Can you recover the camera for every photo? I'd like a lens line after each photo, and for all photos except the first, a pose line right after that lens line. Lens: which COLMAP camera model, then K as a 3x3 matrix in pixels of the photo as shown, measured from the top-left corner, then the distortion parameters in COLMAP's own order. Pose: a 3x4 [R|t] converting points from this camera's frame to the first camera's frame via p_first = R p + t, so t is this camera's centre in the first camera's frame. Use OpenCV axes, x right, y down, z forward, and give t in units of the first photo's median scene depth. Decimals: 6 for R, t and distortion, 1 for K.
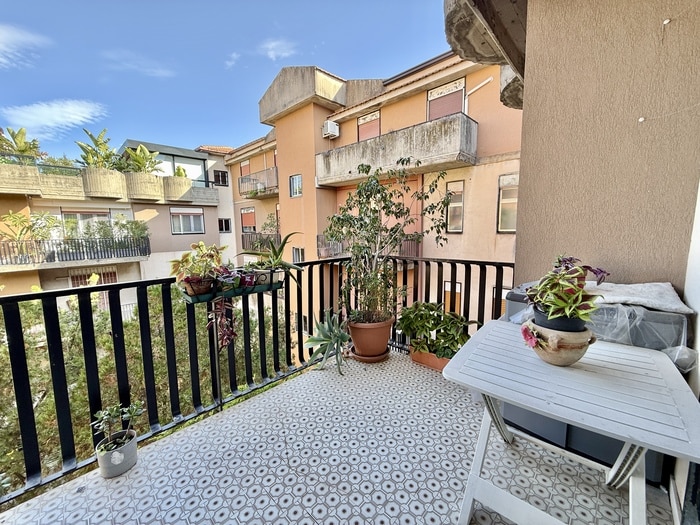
lens RADIAL K [[278.3, 0, 349.6], [0, 278.3, 263.9], [0, 0, 1]] dist [-0.001177, 0.000024]
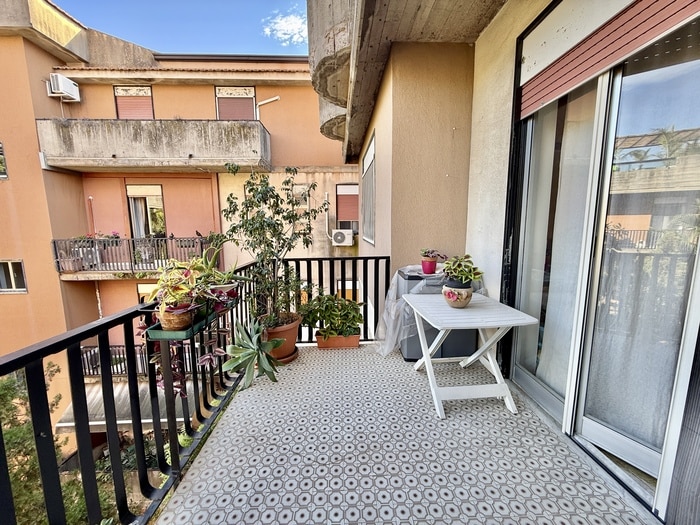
lens RADIAL K [[278.3, 0, 350.3], [0, 278.3, 263.3], [0, 0, 1]] dist [-0.001177, 0.000024]
pose [[0.691376, -0.089031, 0.716988, -0.095634], [0.092200, 0.995137, 0.034663, -0.005582], [-0.716588, 0.042141, 0.696223, 0.020253]]
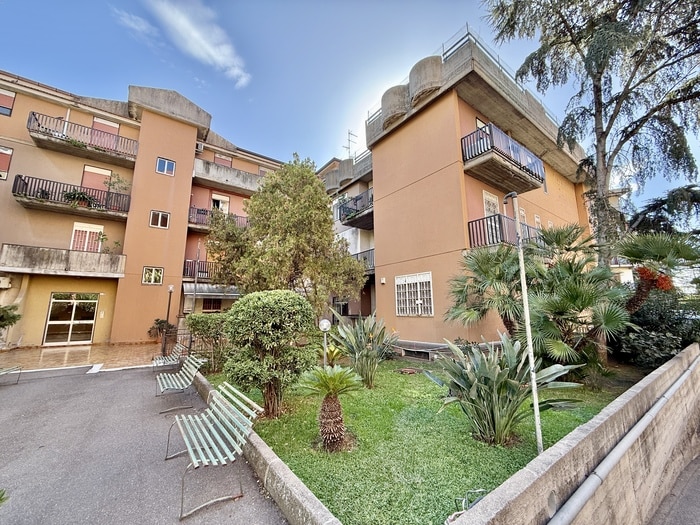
lens RADIAL K [[278.3, 0, 355.0], [0, 278.3, 262.6], [0, 0, 1]] dist [-0.001177, 0.000024]
pose [[0.147706, 0.180772, 0.972370, -1.185171], [0.143050, 0.968912, -0.201859, 0.515782], [-0.978631, 0.168913, 0.117255, 0.055783]]
